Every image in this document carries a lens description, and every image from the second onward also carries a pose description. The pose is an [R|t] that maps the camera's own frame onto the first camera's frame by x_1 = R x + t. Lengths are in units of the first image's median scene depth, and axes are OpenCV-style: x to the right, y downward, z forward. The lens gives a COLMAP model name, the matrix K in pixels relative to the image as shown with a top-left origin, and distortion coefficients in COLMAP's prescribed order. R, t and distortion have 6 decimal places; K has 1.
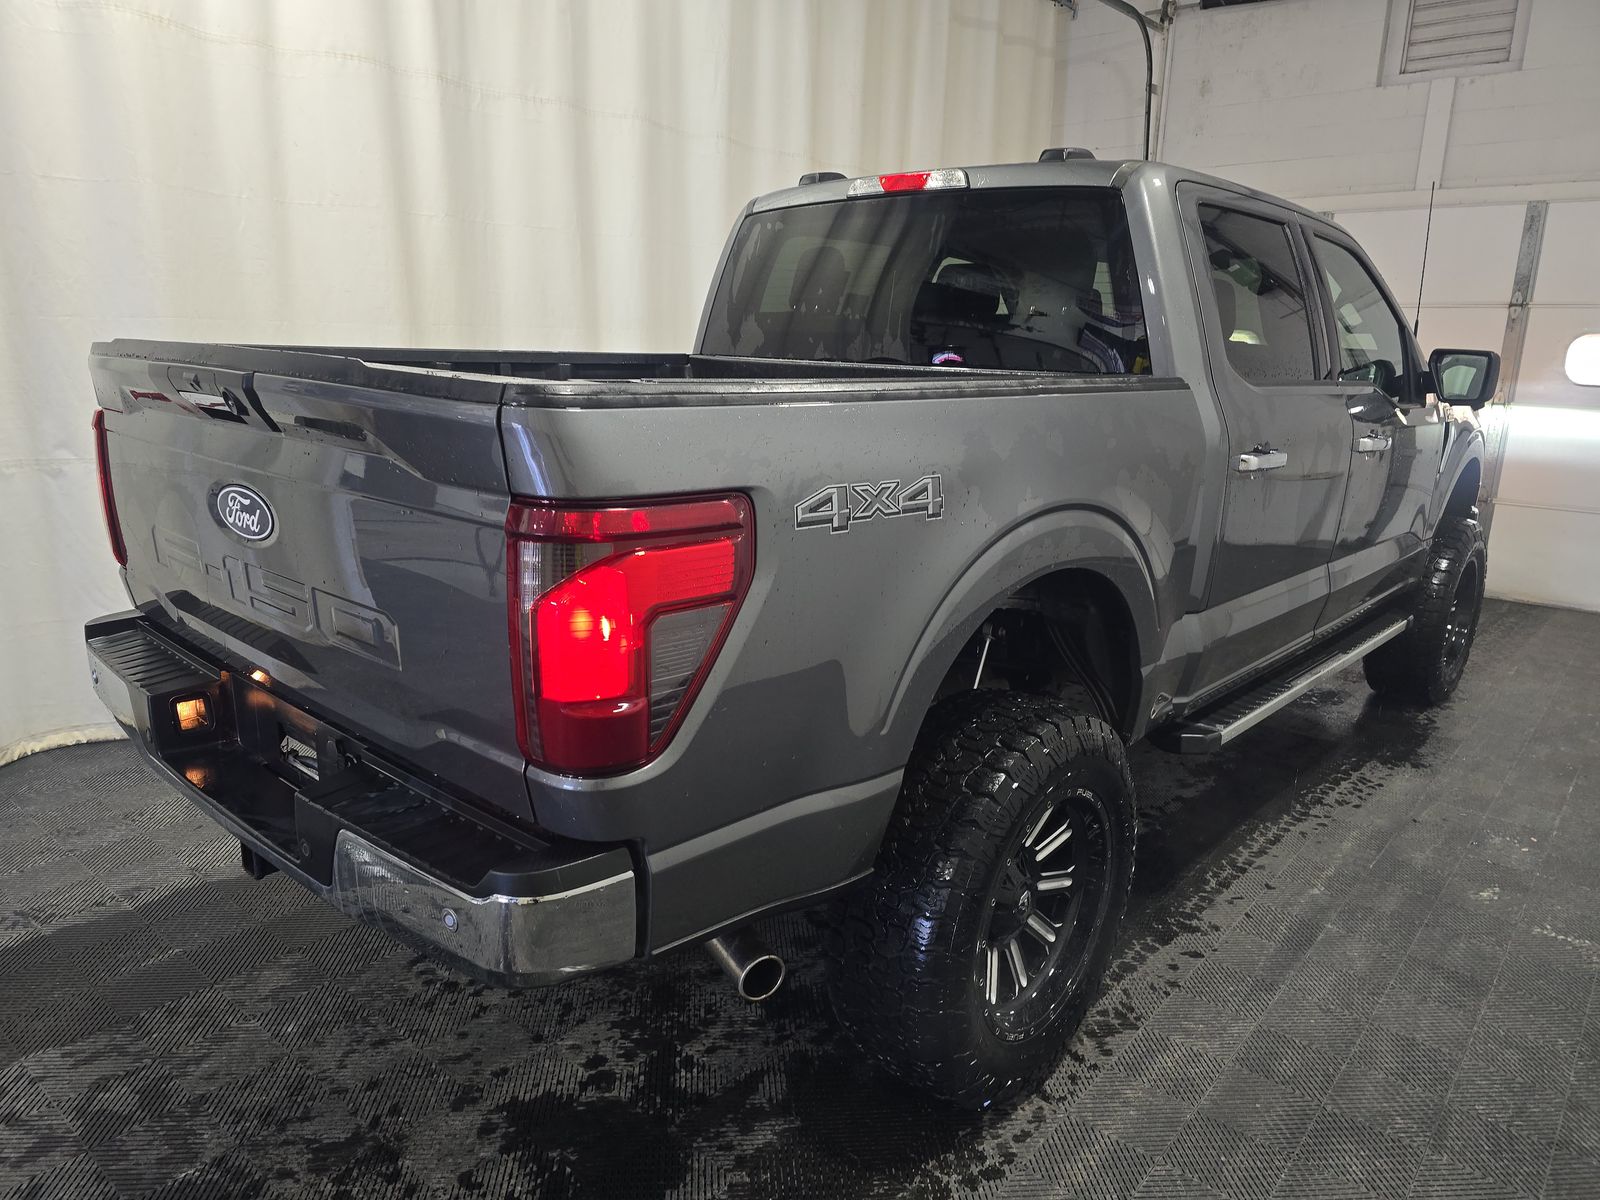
lens RADIAL K [[1071.5, 0, 796.2], [0, 1071.5, 601.0], [0, 0, 1]] dist [0.090239, -0.081173]
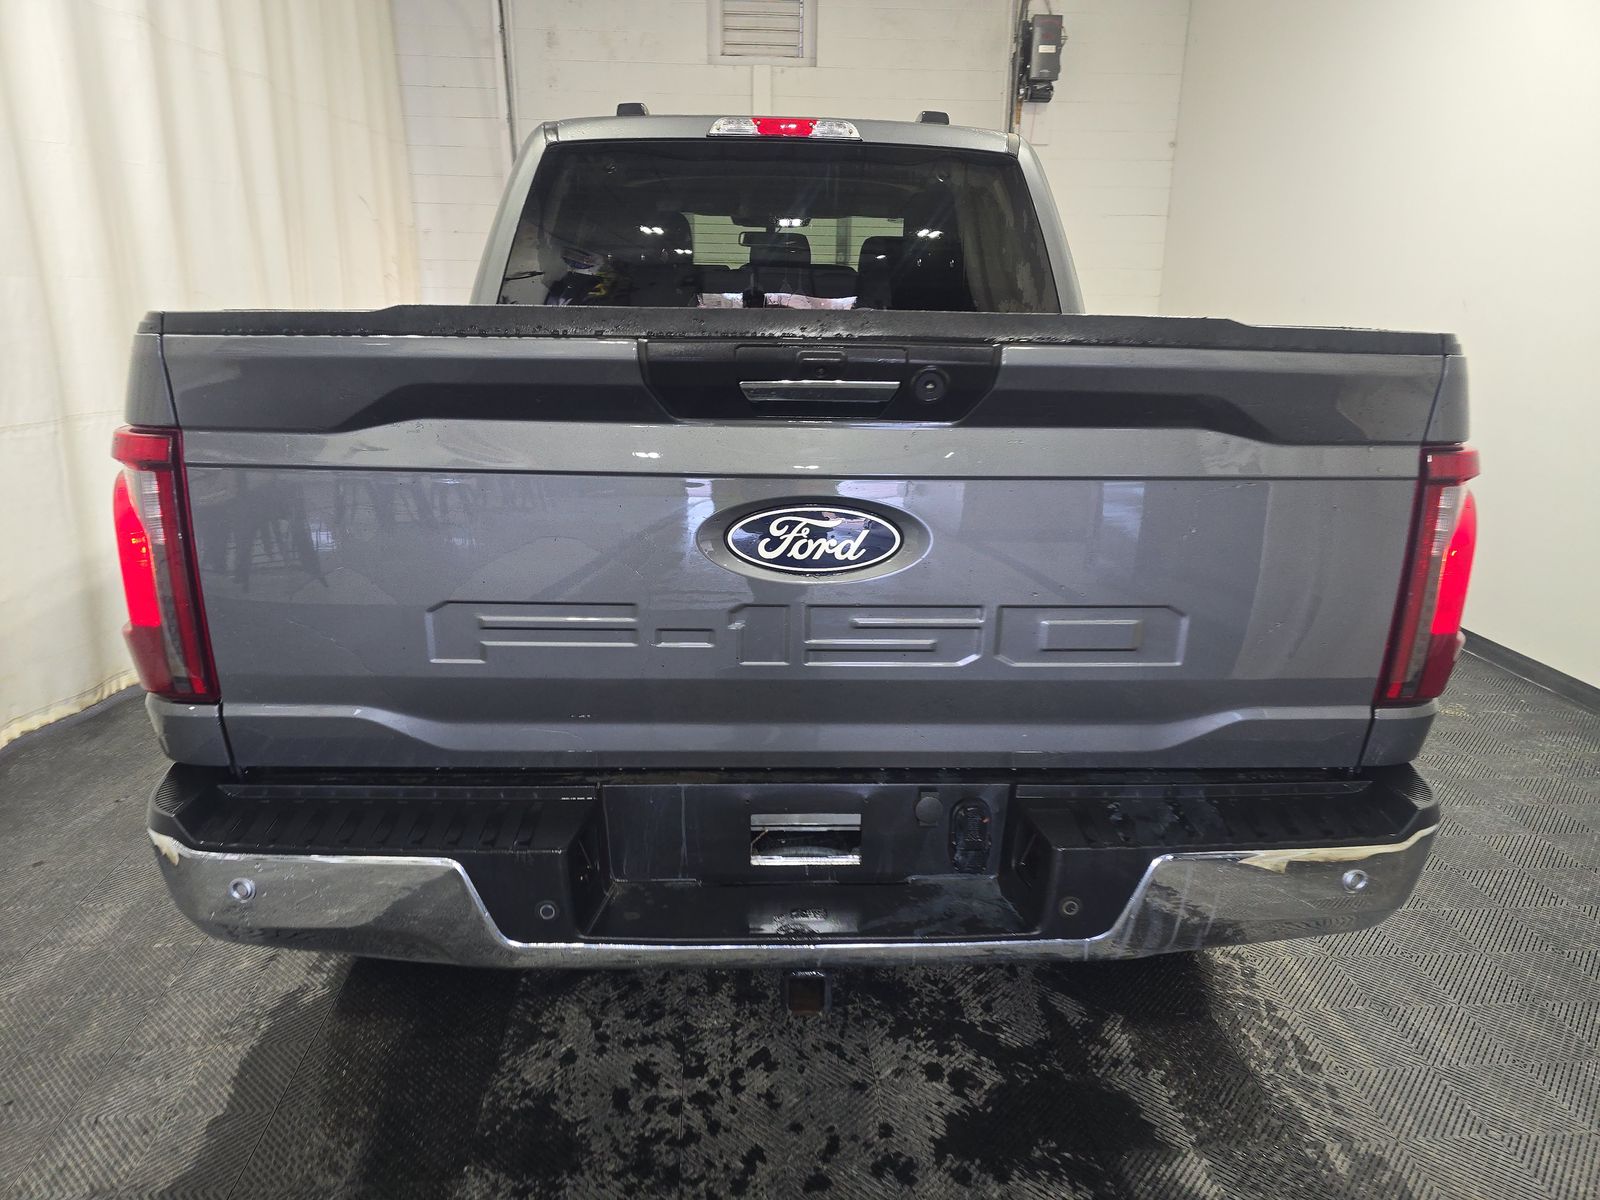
lens RADIAL K [[1079.1, 0, 796.8], [0, 1079.1, 593.3], [0, 0, 1]] dist [0.037674, -0.001034]
pose [[0.711485, -0.198278, 0.674147, -0.622103], [0.170967, 0.979382, 0.107617, -0.077033], [-0.681586, 0.038689, 0.730715, 0.287723]]
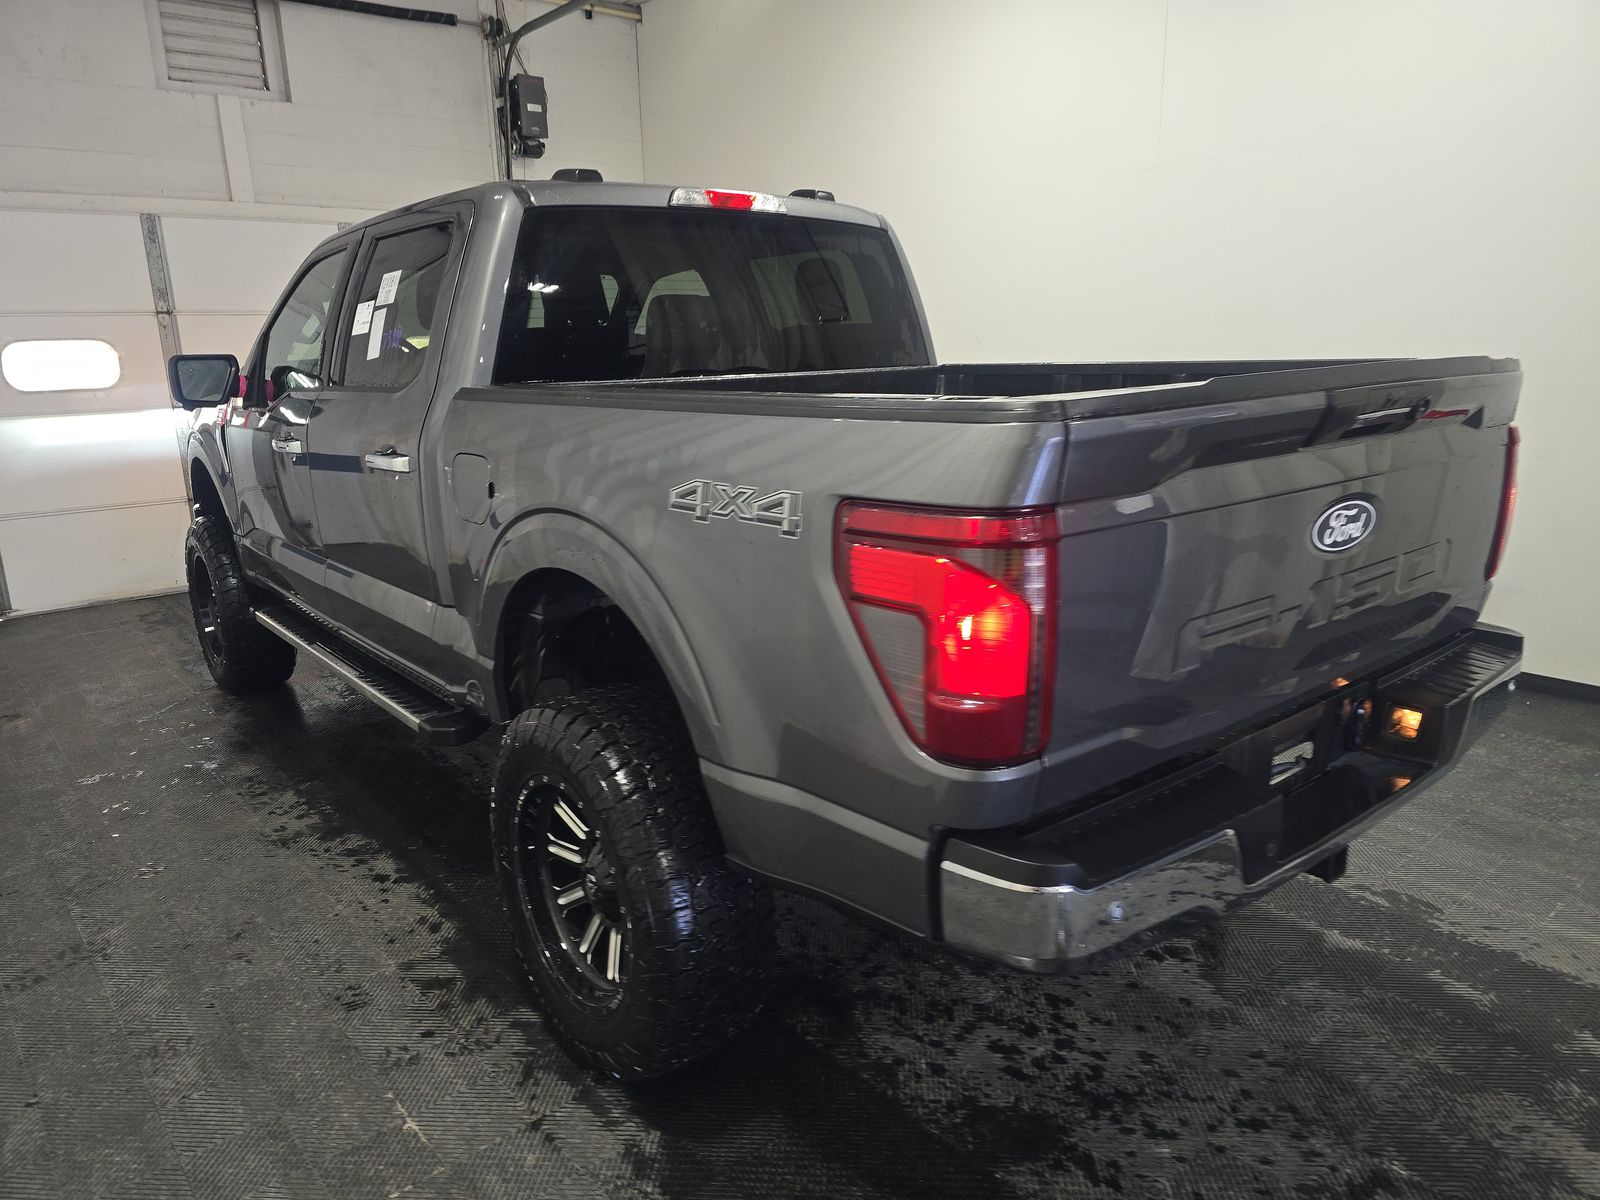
lens RADIAL K [[1071.5, 0, 796.2], [0, 1071.5, 601.0], [0, 0, 1]] dist [0.090239, -0.081173]
pose [[0.151192, -0.264561, 0.952443, -0.963934], [0.267069, 0.938620, 0.218327, -0.228934], [-0.951743, 0.221359, 0.212568, 0.785991]]
